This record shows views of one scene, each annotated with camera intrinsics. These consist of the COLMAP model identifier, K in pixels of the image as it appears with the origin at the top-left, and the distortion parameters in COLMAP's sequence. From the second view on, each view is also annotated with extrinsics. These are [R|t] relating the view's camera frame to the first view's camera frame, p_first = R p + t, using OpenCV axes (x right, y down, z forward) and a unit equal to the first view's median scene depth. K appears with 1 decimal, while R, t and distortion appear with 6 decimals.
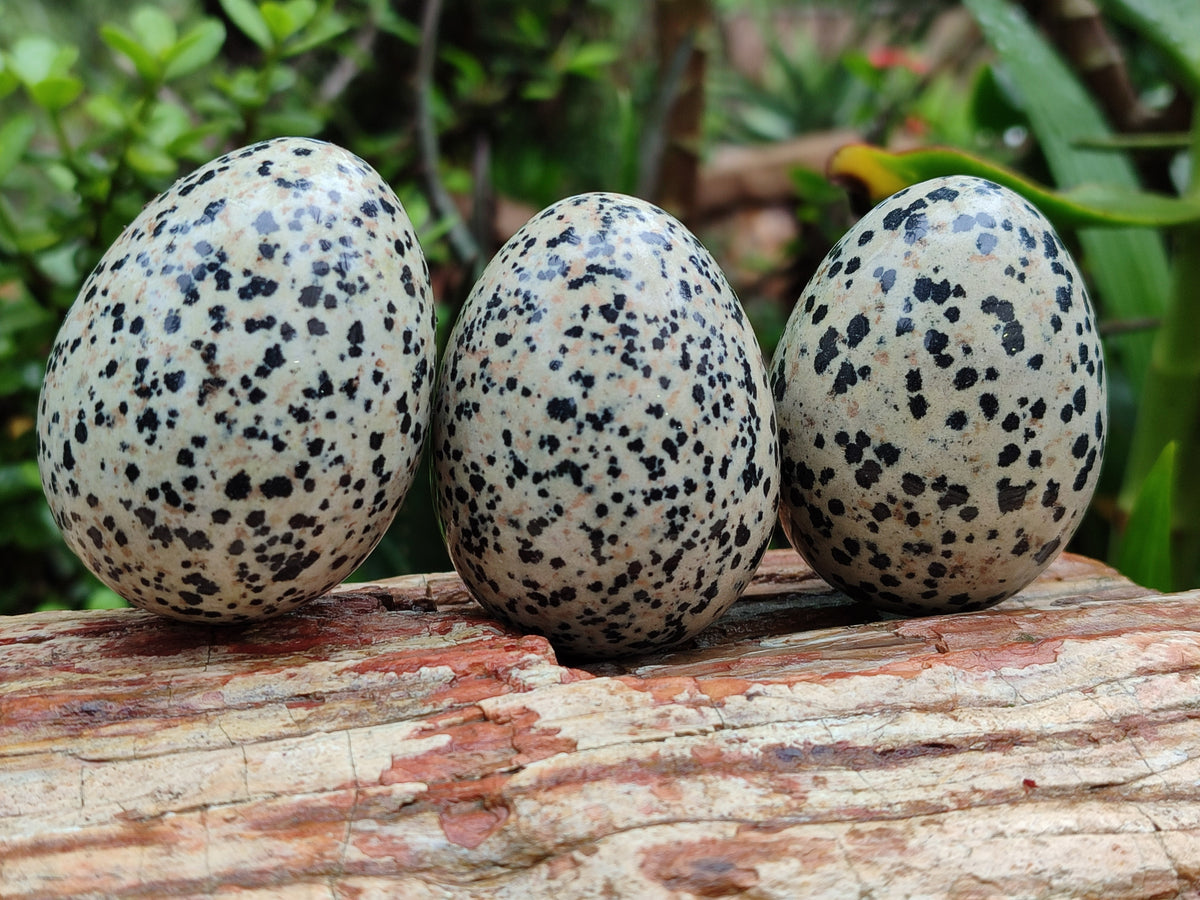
lens RADIAL K [[1873.3, 0, 599.1], [0, 1873.3, 432.1], [0, 0, 1]] dist [0.380369, -2.578374]
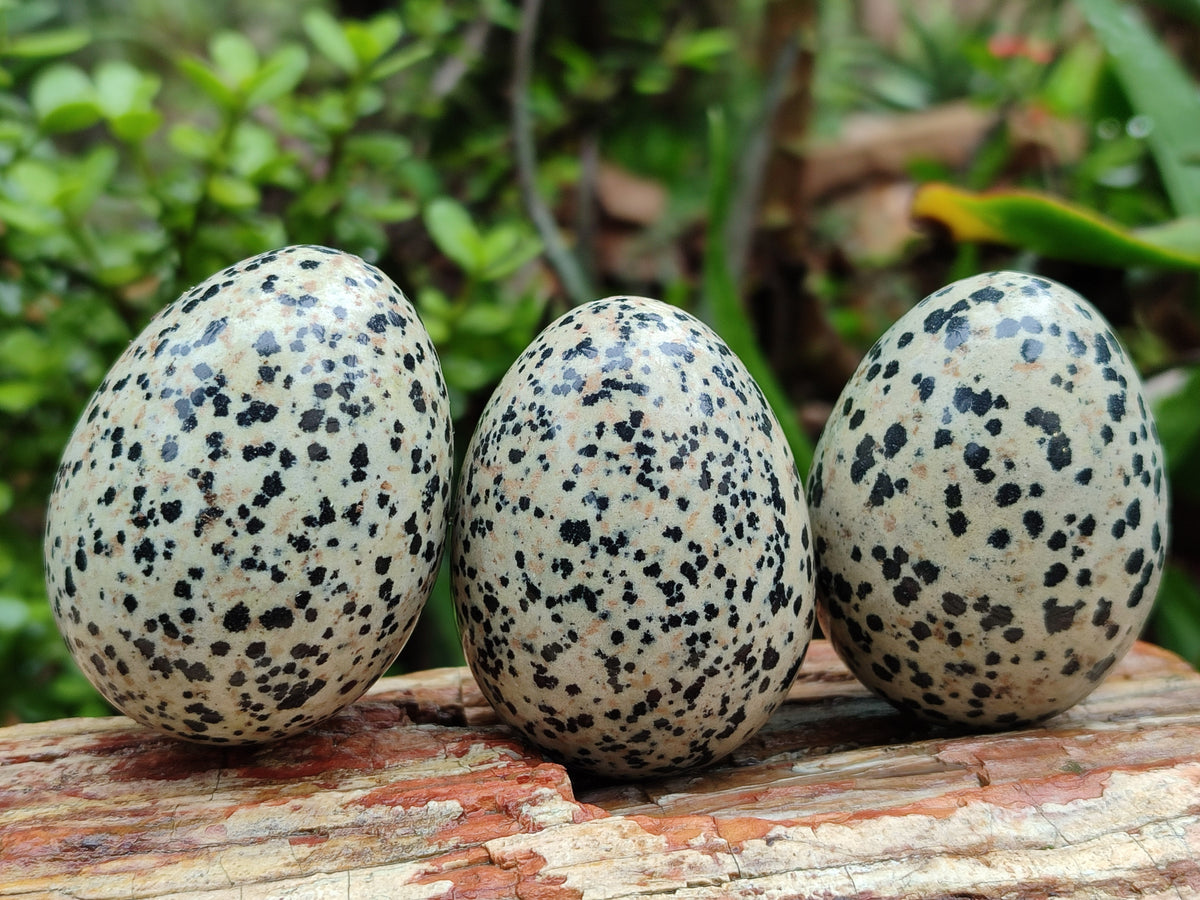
lens RADIAL K [[1873.3, 0, 599.1], [0, 1873.3, 432.1], [0, 0, 1]] dist [0.380369, -2.578374]
pose [[0.997203, 0.000621, -0.074734, 0.062769], [0.000960, 0.999776, 0.021120, -0.081939], [0.074731, -0.021133, 0.996980, 0.046084]]
